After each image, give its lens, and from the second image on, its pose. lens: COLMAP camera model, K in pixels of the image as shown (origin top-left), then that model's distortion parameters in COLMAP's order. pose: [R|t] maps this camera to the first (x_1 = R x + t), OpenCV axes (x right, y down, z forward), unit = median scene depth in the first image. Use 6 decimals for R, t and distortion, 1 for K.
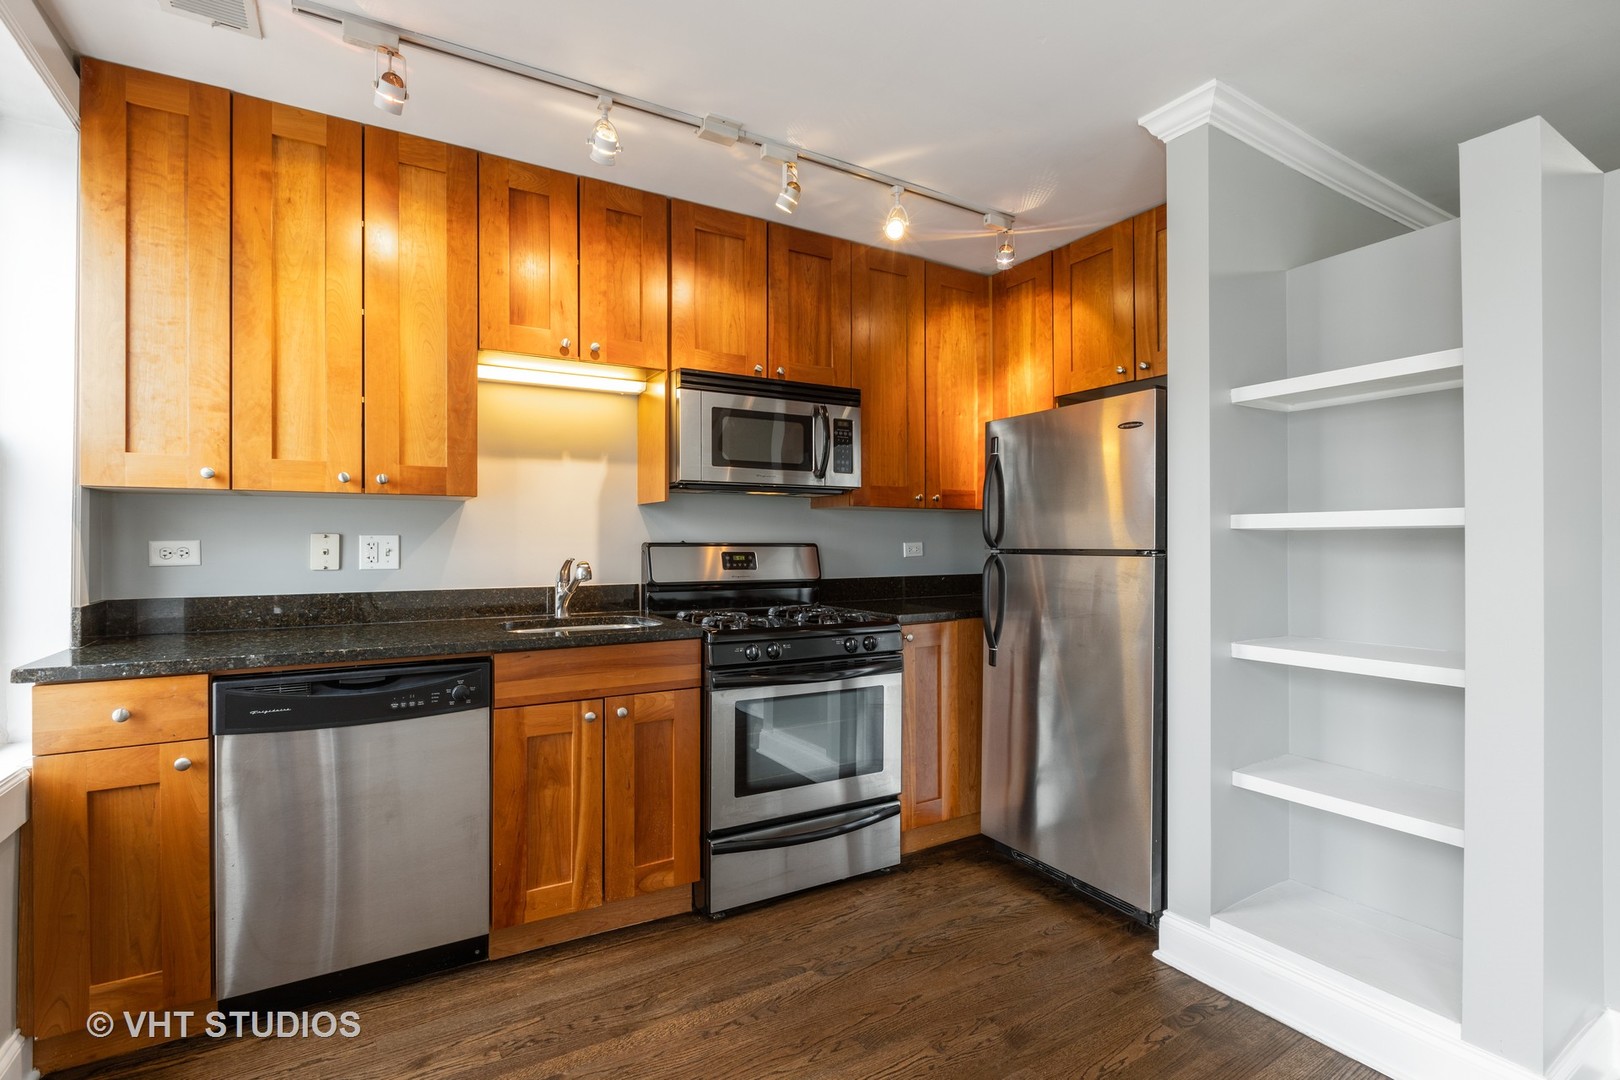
lens RADIAL K [[760.2, 0, 810.7], [0, 760.2, 536.5], [0, 0, 1]] dist [-0.000881, -0.000116]
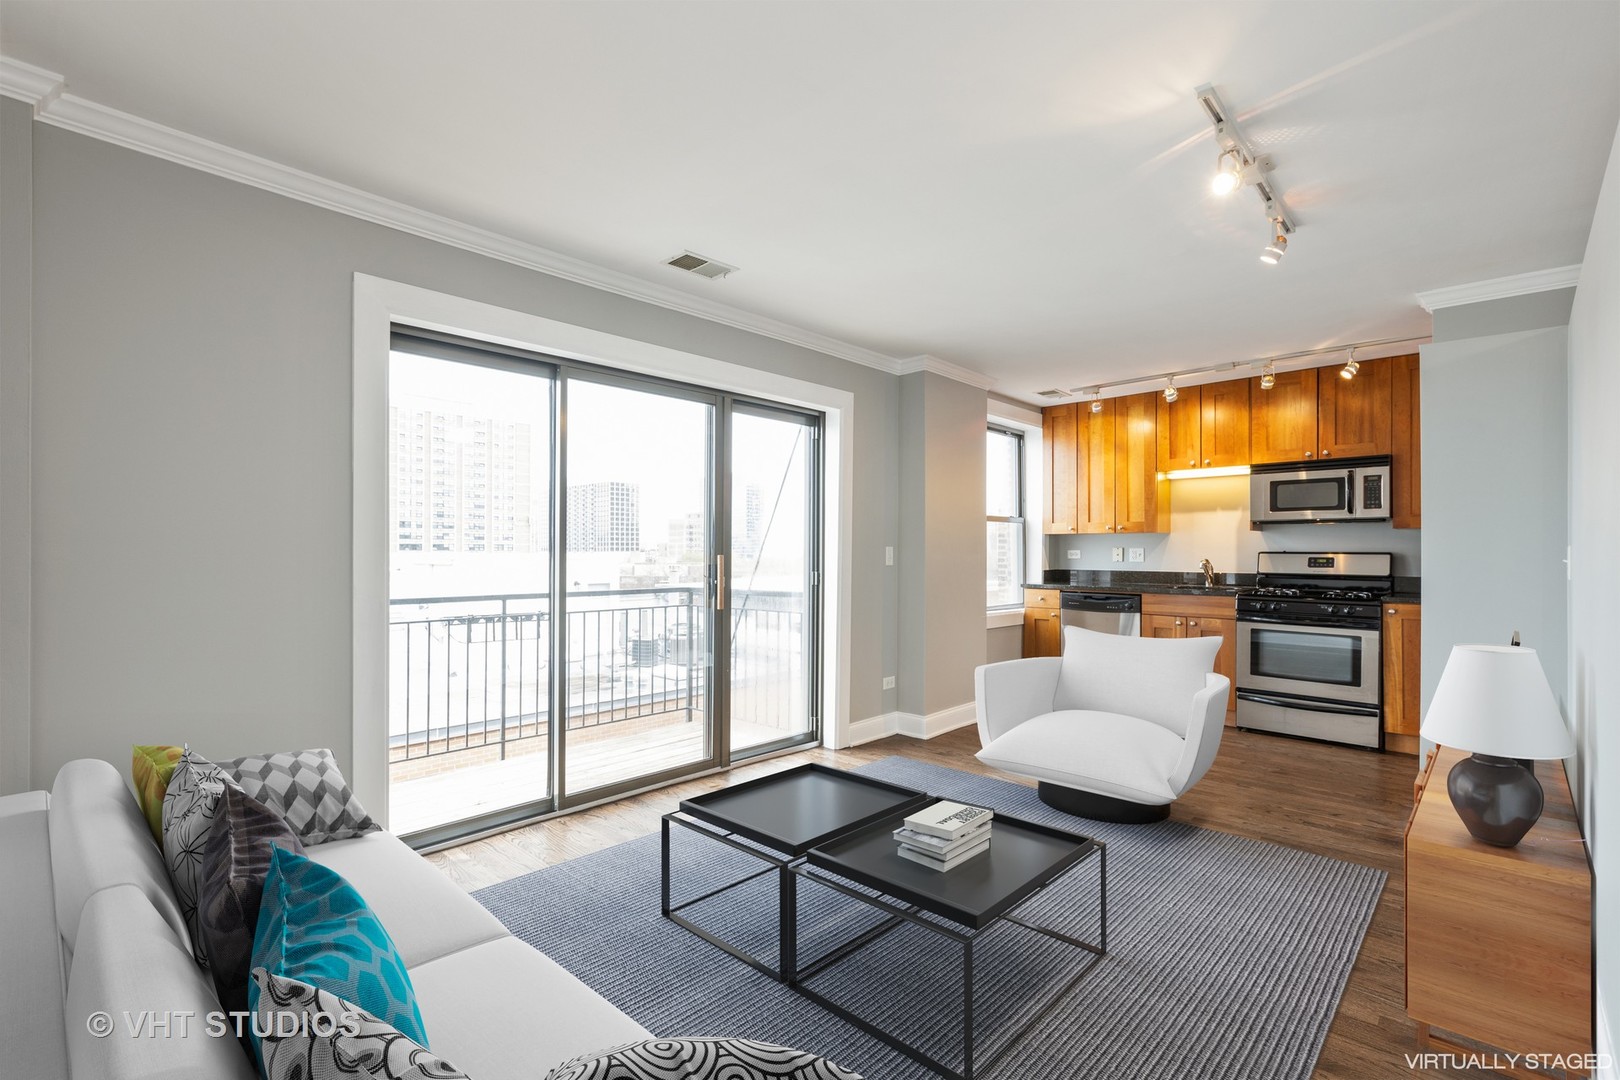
lens RADIAL K [[727.6, 0, 813.0], [0, 727.6, 547.2], [0, 0, 1]] dist [0.003768, 0.000096]
pose [[0.275257, -0.002840, -0.961367, 1.433161], [0.002814, 0.999994, -0.002149, -0.002945], [0.961367, -0.002114, 0.275263, -0.671084]]
